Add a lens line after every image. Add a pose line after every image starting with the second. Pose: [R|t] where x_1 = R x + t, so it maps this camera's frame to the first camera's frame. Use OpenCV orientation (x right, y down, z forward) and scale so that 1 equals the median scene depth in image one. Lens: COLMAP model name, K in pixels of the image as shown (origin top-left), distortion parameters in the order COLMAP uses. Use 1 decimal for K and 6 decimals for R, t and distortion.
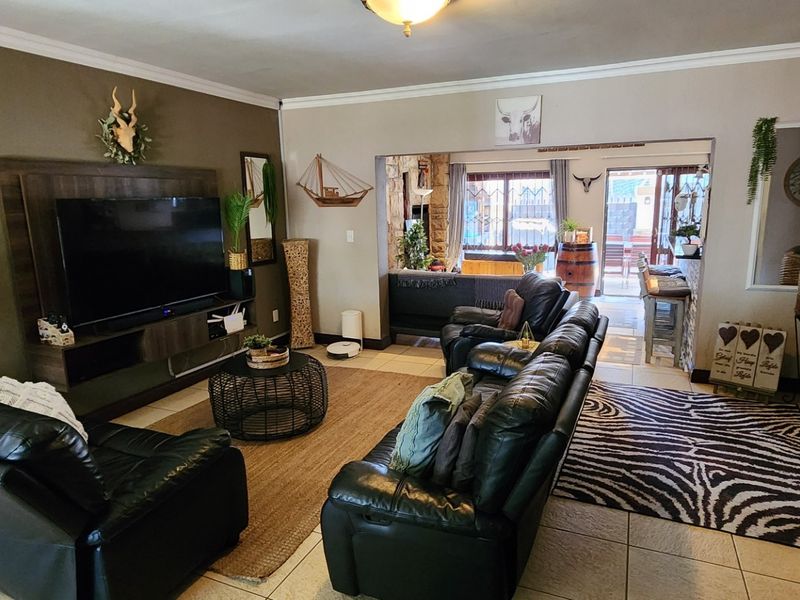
lens RADIAL K [[529.6, 0, 401.6], [0, 529.6, 301.3], [0, 0, 1]] dist [0.009182, -0.001926]
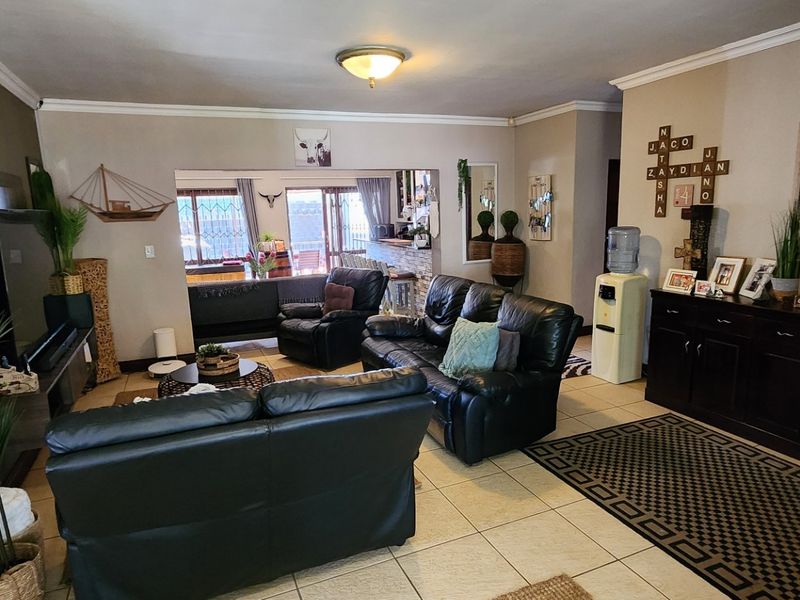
lens RADIAL K [[529.6, 0, 398.0], [0, 529.6, 302.6], [0, 0, 1]] dist [0.009182, -0.001926]
pose [[0.694276, -0.131712, 0.707554, -0.470601], [0.154946, 0.987412, 0.031770, 0.006458], [-0.702831, 0.087576, 0.705945, 0.018601]]
